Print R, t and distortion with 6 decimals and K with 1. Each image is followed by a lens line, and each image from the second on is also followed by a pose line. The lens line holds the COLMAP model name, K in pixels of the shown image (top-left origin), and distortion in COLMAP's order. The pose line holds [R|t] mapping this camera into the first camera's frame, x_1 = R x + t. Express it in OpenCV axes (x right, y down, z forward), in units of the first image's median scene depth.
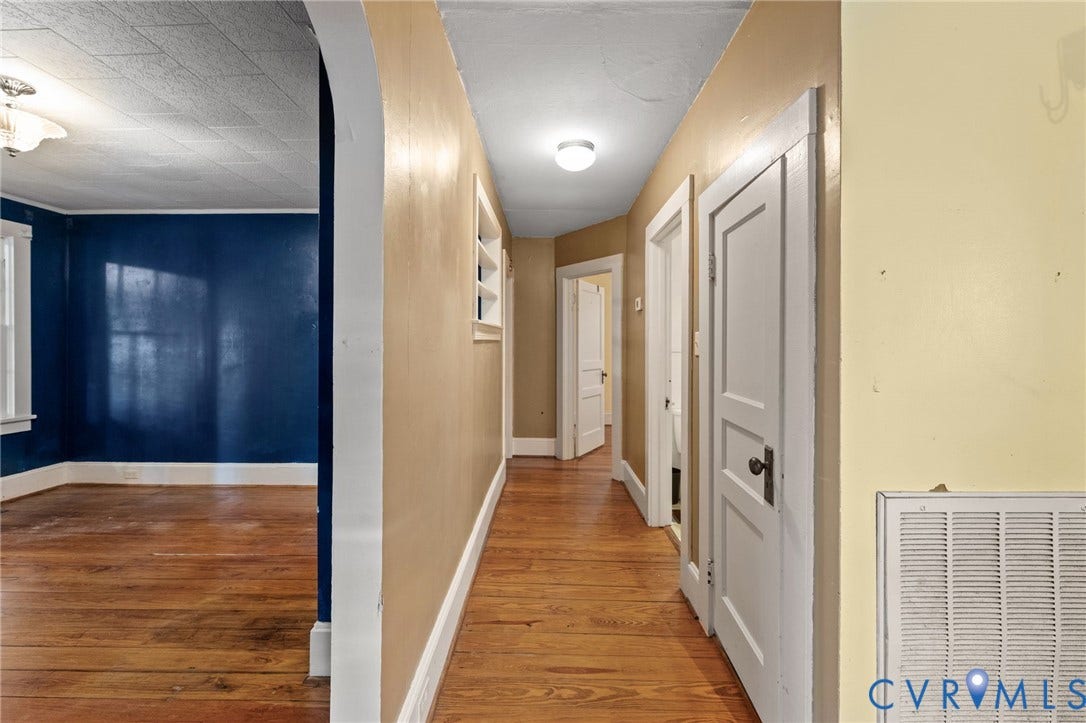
lens RADIAL K [[451.5, 0, 541.2], [0, 451.5, 349.3], [0, 0, 1]] dist [-0.001105, -0.000137]
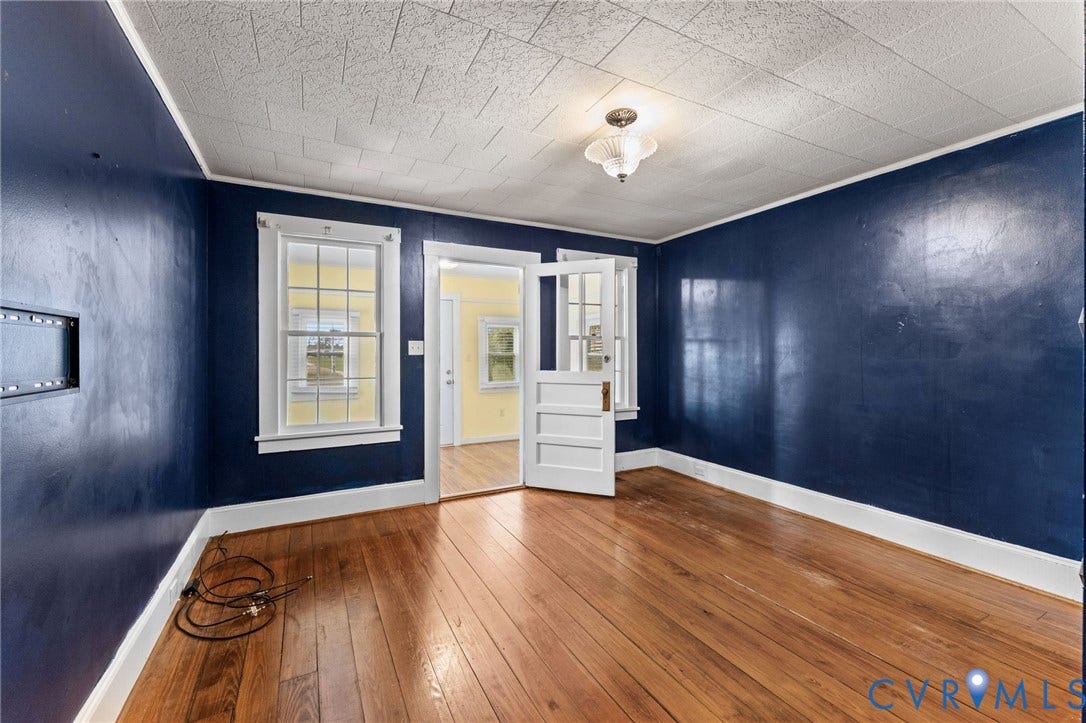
lens RADIAL K [[443.2, 0, 543.9], [0, 443.2, 345.0], [0, 0, 1]] dist [-0.002353, -0.000207]
pose [[0.489609, -0.016322, -0.871789, -0.166036], [-0.003465, 0.999780, -0.020664, -0.001558], [0.871935, 0.013138, 0.489445, 0.154925]]
